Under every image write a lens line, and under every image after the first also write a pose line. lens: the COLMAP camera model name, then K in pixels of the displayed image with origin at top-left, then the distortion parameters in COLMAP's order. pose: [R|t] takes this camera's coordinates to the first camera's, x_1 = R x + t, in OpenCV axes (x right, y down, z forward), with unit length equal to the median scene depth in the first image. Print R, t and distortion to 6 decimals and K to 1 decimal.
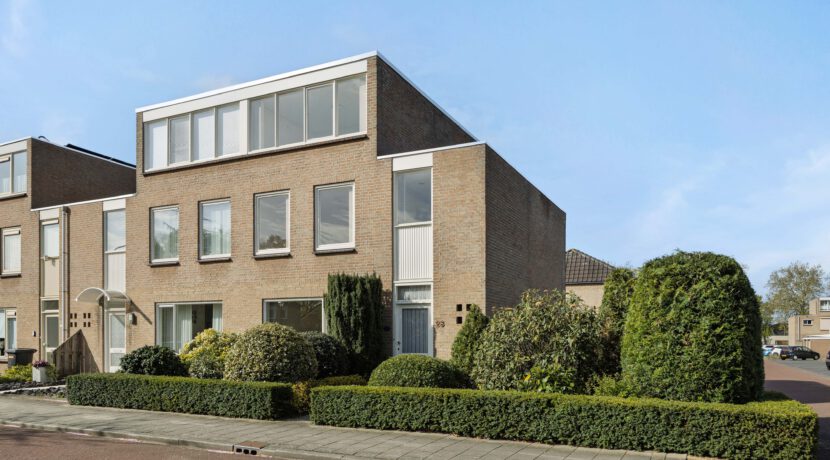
lens RADIAL K [[602.1, 0, 406.5], [0, 602.1, 366.8], [0, 0, 1]] dist [-0.005879, 0.004169]
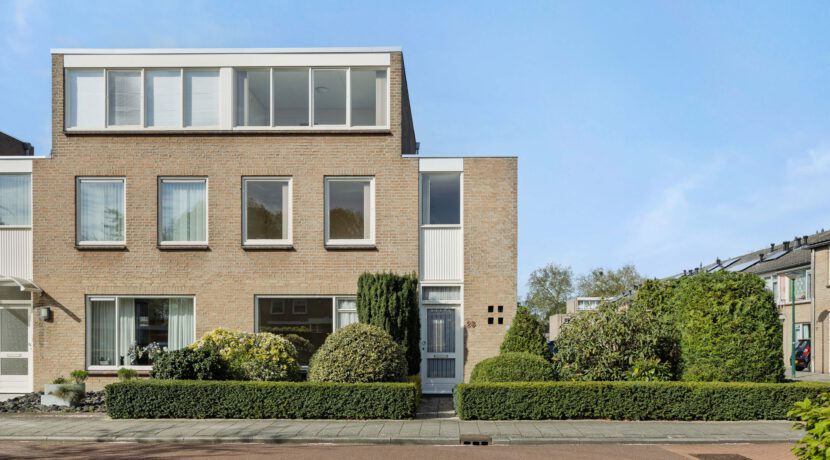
lens RADIAL K [[718.0, 0, 406.9], [0, 718.0, 374.9], [0, 0, 1]] dist [-0.000015, 0.009570]
pose [[0.901623, -0.026227, 0.431727, -0.585896], [0.023521, 0.999656, 0.011608, -0.000276], [-0.431883, -0.000311, 0.901929, -0.072956]]
